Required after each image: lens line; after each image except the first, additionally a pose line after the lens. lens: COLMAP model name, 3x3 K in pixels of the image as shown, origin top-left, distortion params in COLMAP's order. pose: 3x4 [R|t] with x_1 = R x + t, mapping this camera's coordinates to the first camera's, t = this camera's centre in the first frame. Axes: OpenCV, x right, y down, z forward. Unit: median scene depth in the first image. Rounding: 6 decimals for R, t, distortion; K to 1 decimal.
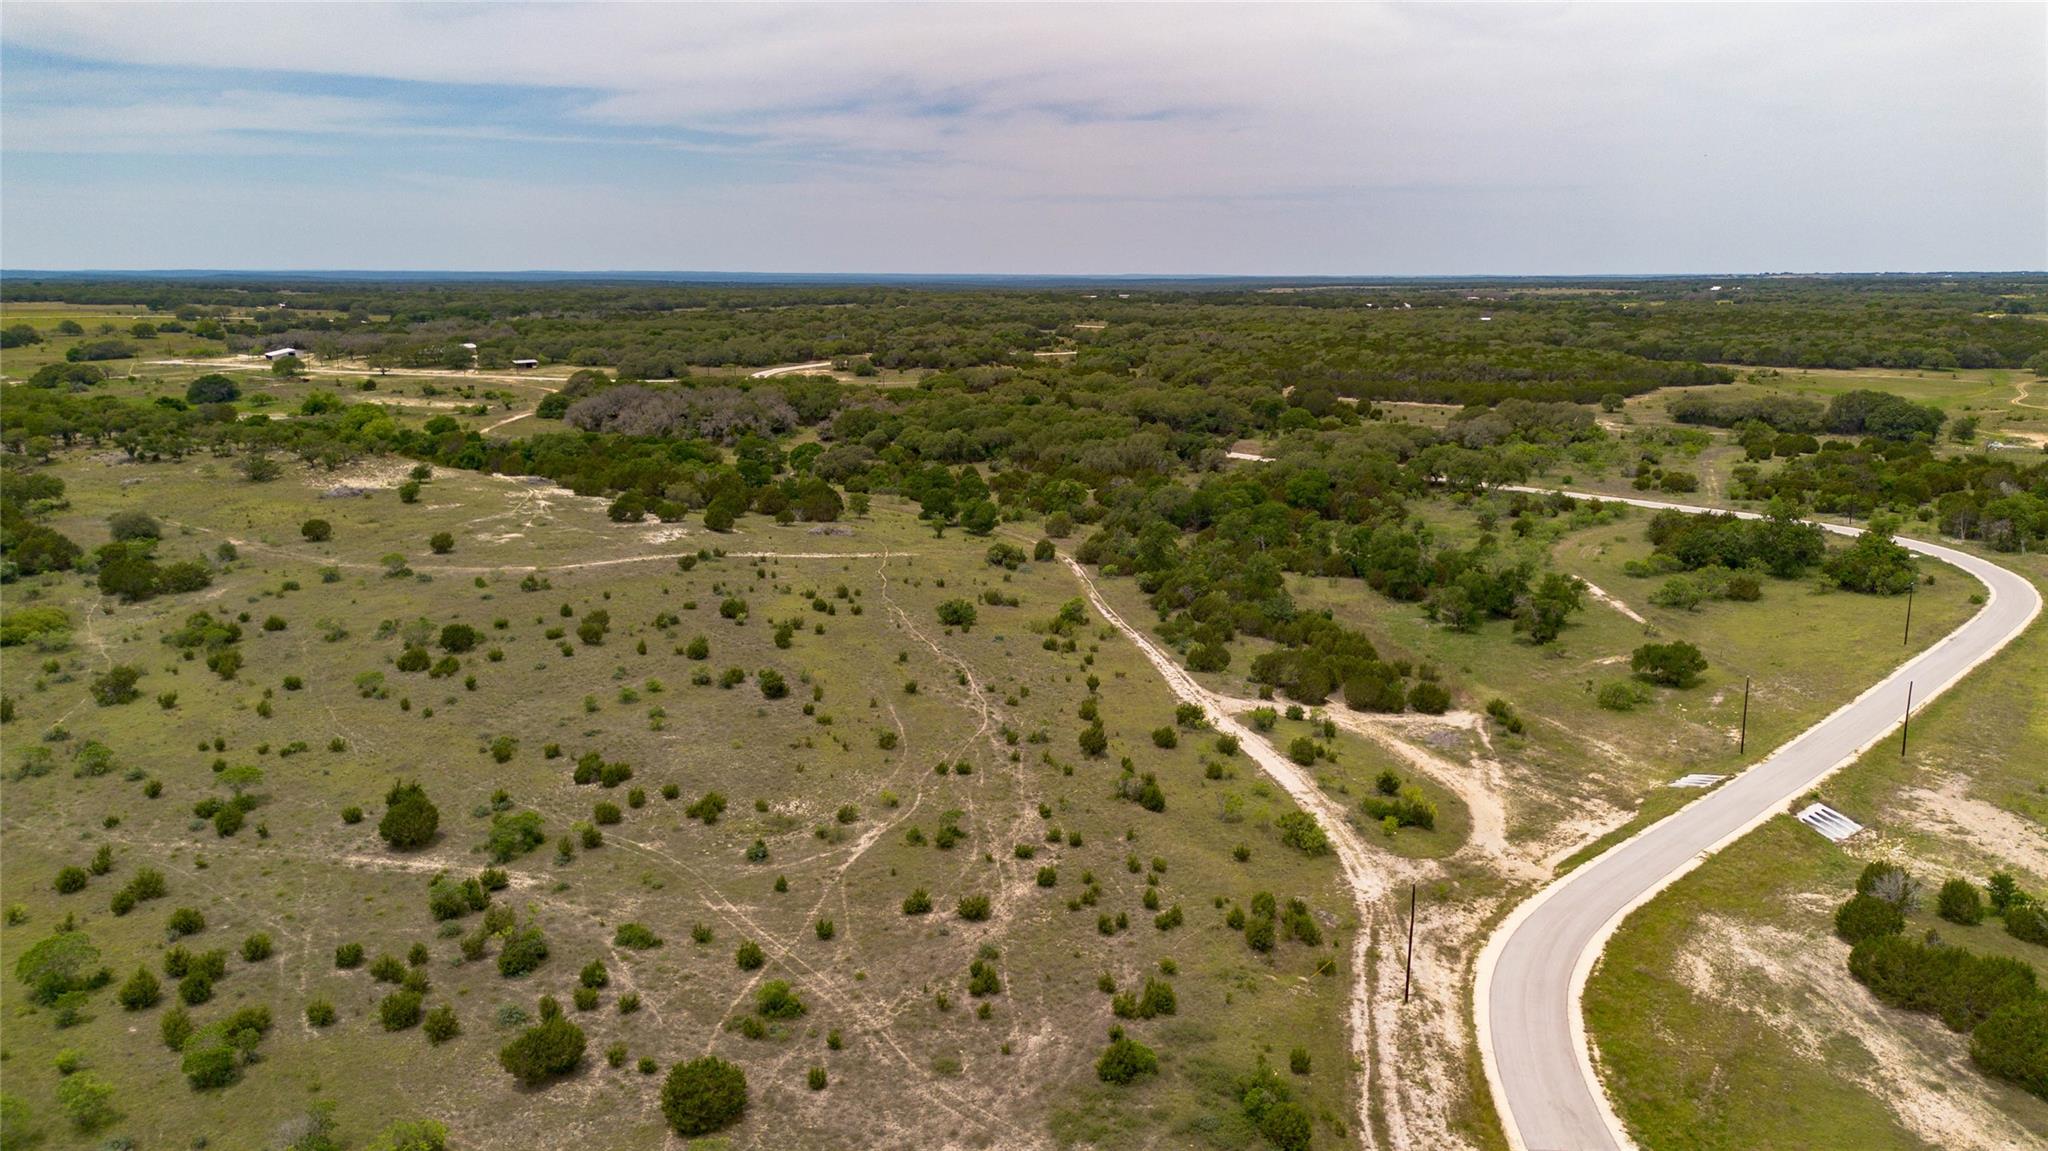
lens RADIAL K [[1441.7, 0, 1025.7], [0, 1441.7, 581.7], [0, 0, 1]] dist [0.063227, -0.062562]
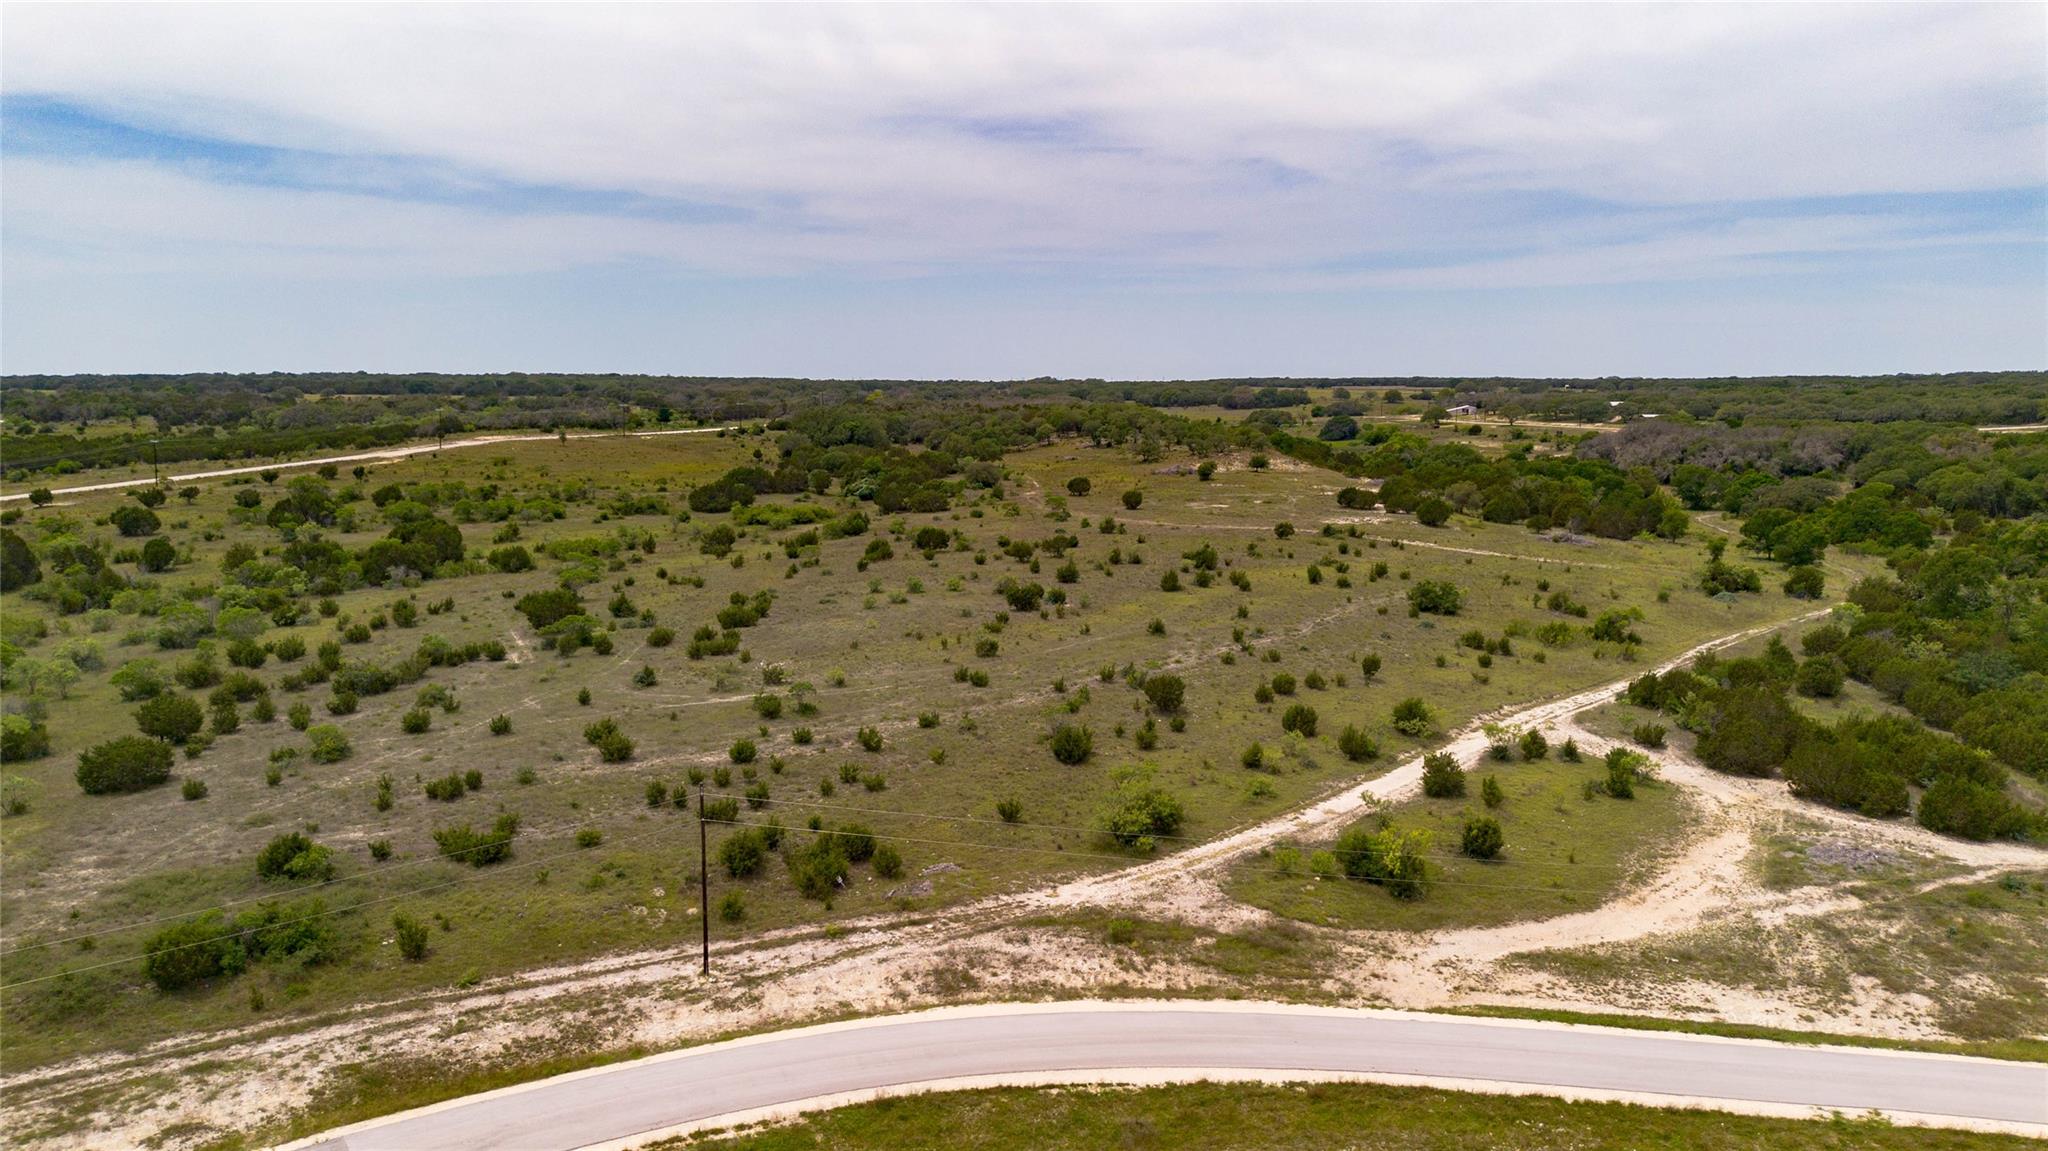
lens RADIAL K [[1441.7, 0, 1028.3], [0, 1441.7, 562.6], [0, 0, 1]] dist [0.063227, -0.062562]
pose [[0.625076, 0.096520, -0.774573, 0.843036], [-0.165240, 0.986198, -0.010457, 0.095308], [0.762873, 0.134527, 0.632398, 0.691071]]
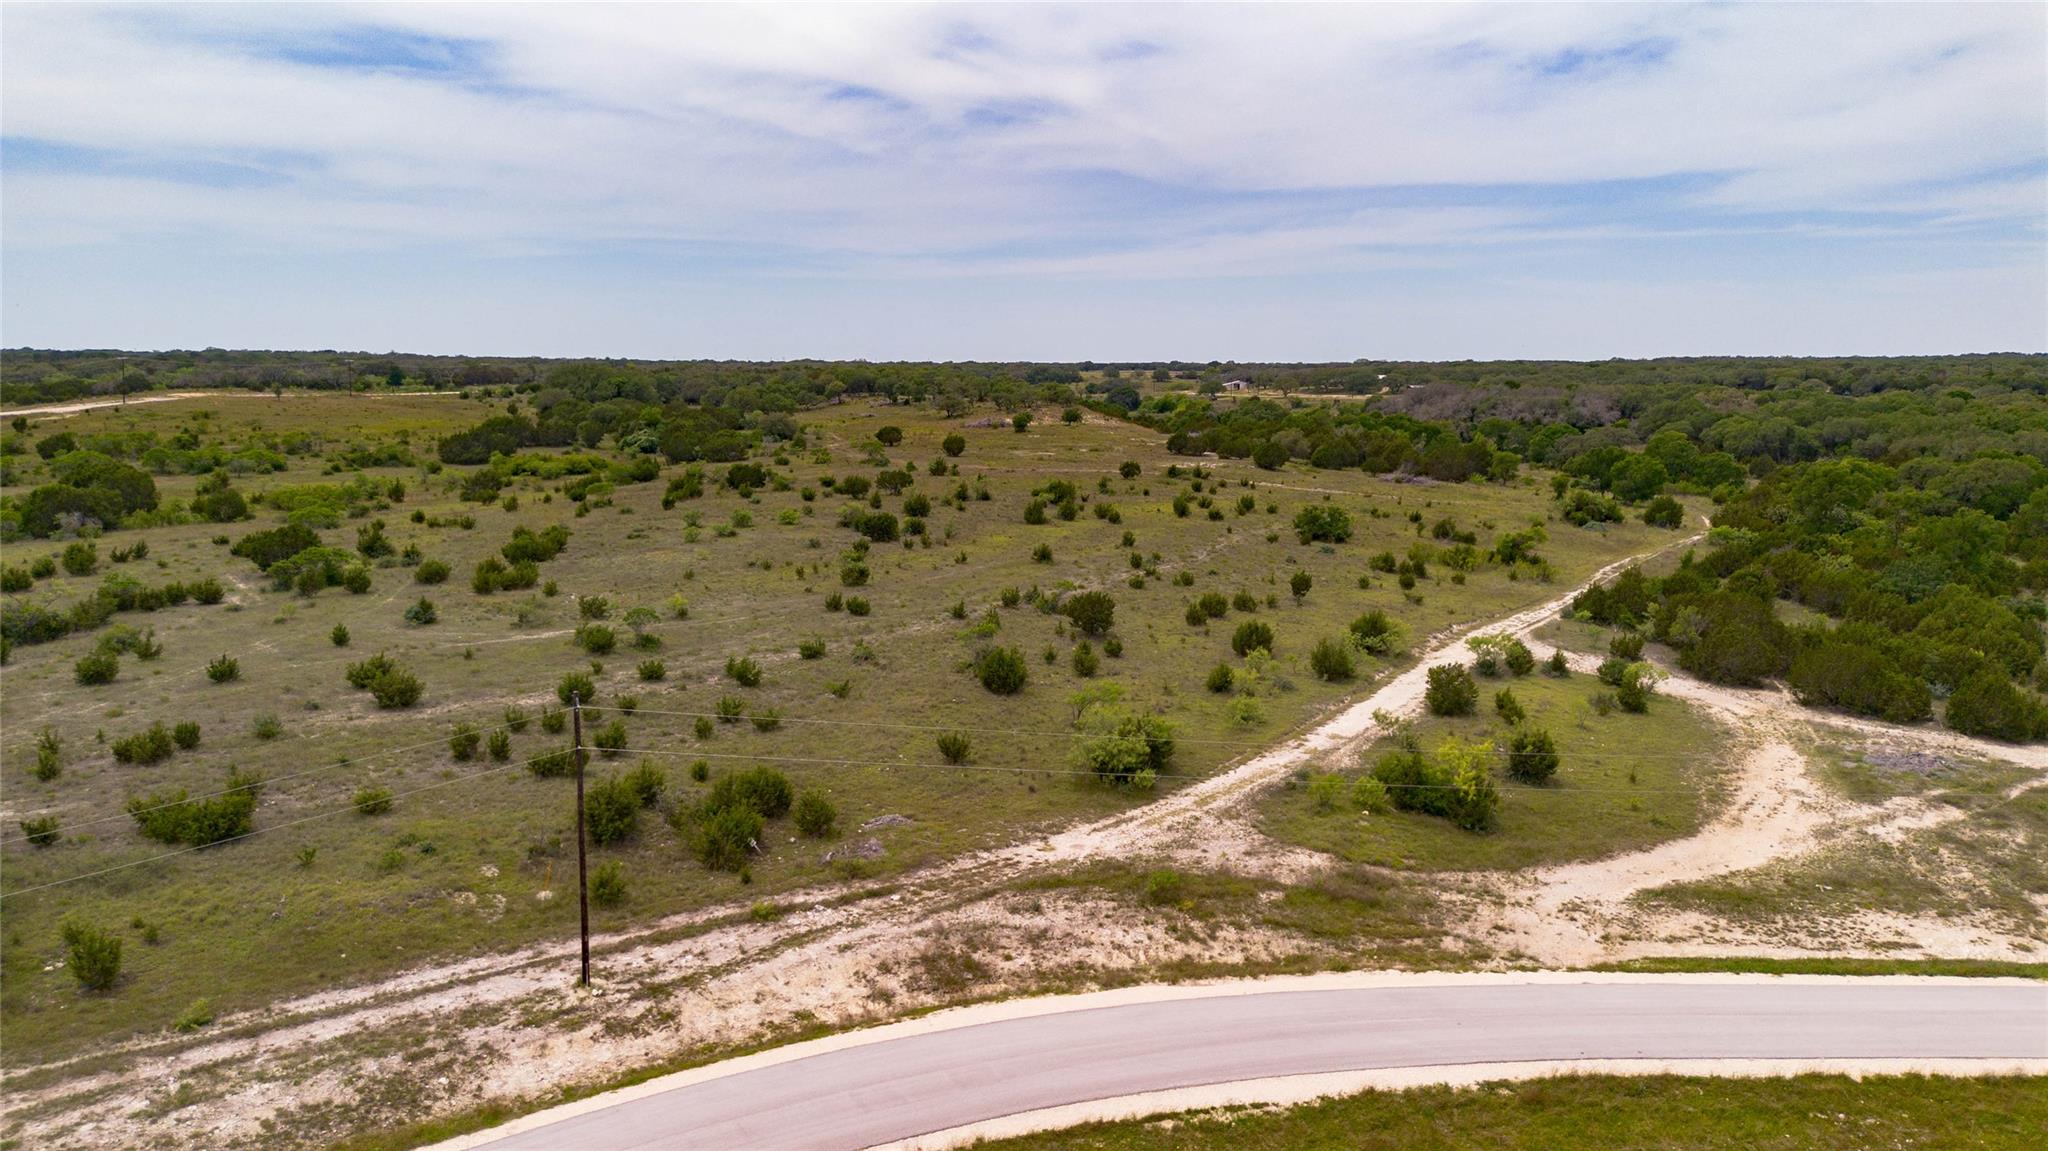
lens RADIAL K [[1441.7, 0, 1023.3], [0, 1441.7, 581.0], [0, 0, 1]] dist [0.063227, -0.062562]
pose [[0.745056, 0.096321, -0.660010, 0.633494], [-0.143858, 0.989435, -0.017998, 0.165964], [0.651303, 0.108357, 0.751041, 0.766757]]
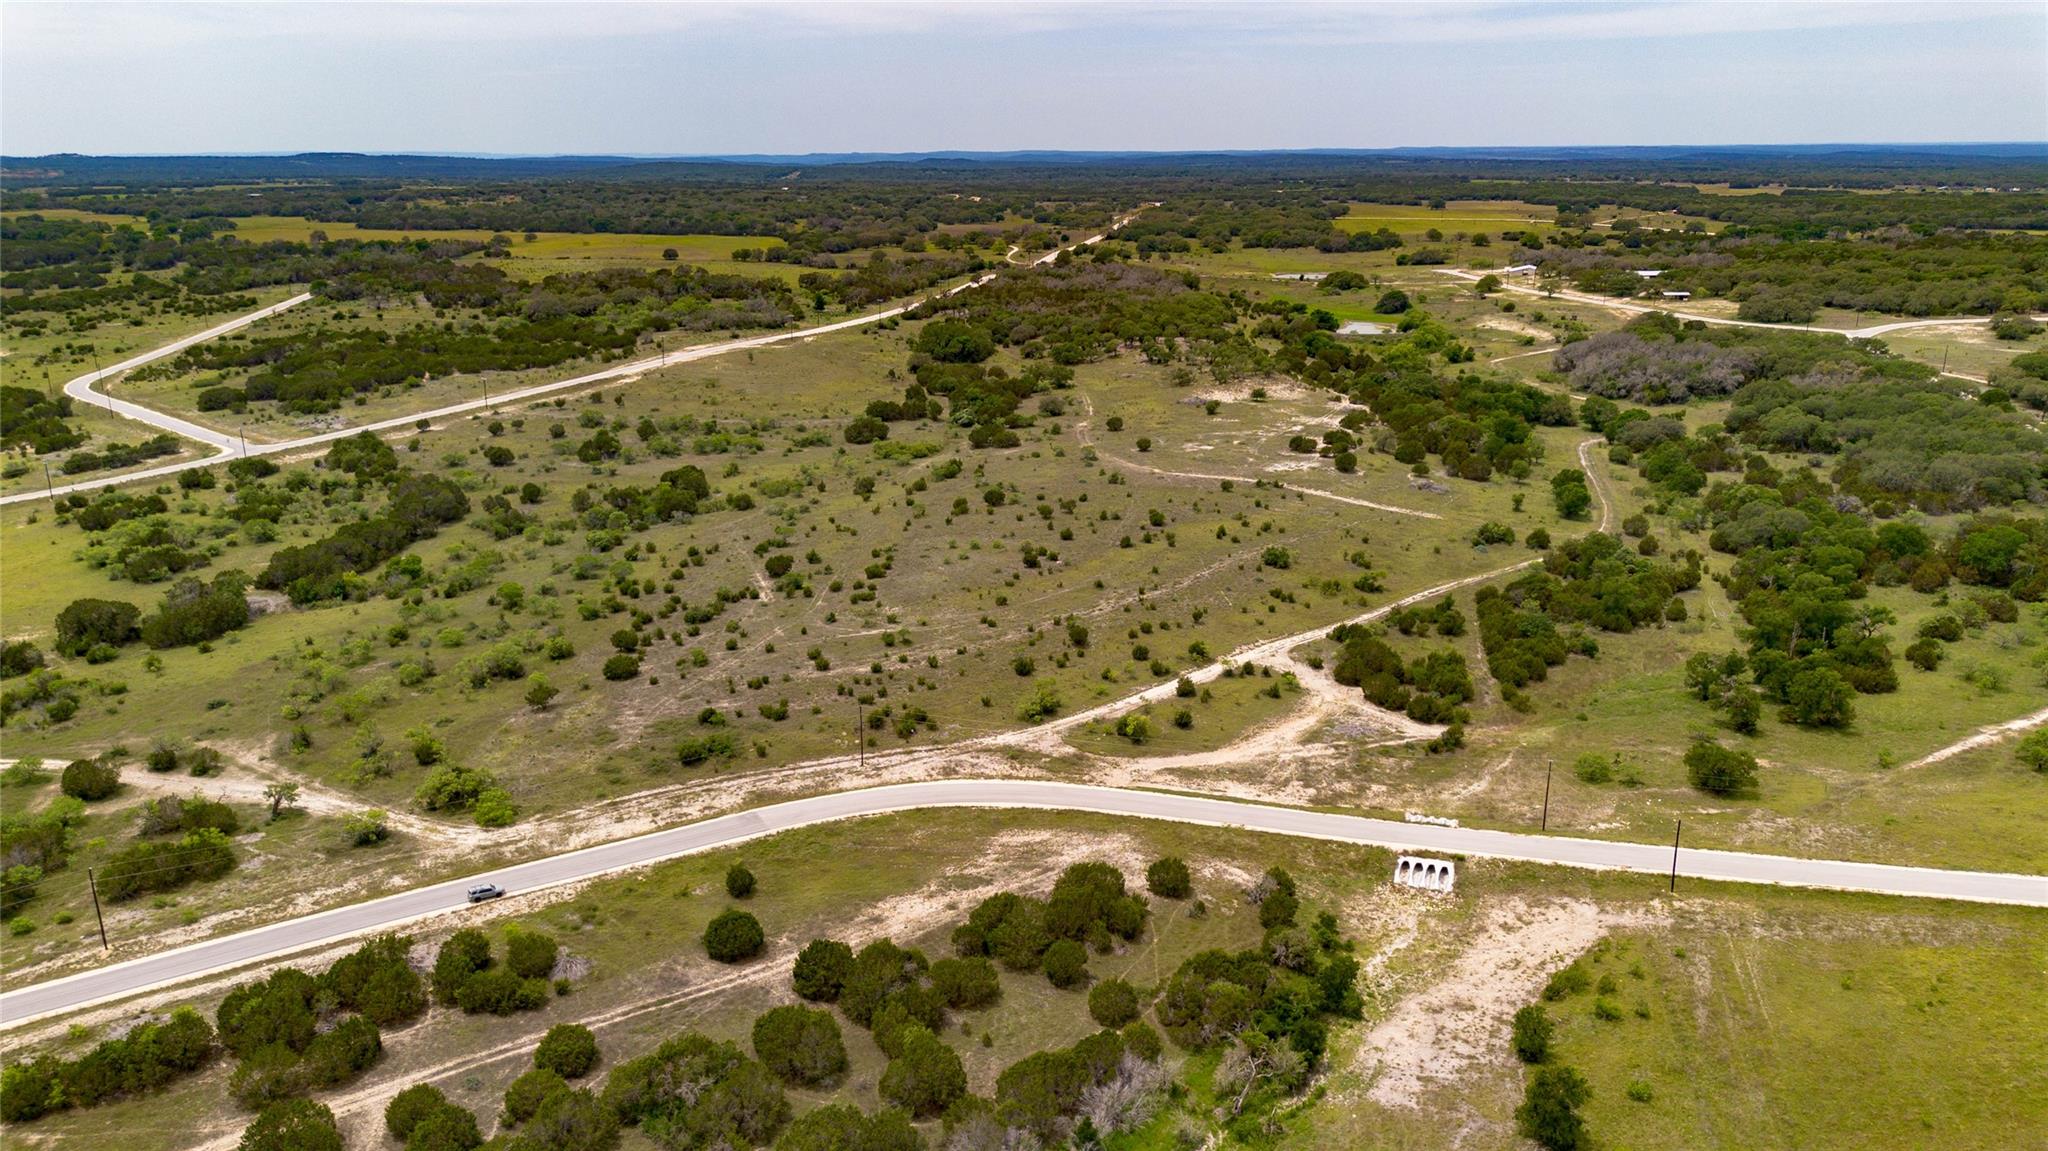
lens RADIAL K [[1441.7, 0, 1035.4], [0, 1441.7, 573.4], [0, 0, 1]] dist [0.063227, -0.062562]
pose [[0.548298, 0.236177, -0.802241, 1.813569], [-0.175914, 0.970402, 0.165453, -0.289872], [0.817572, 0.050408, 0.573616, 0.124827]]
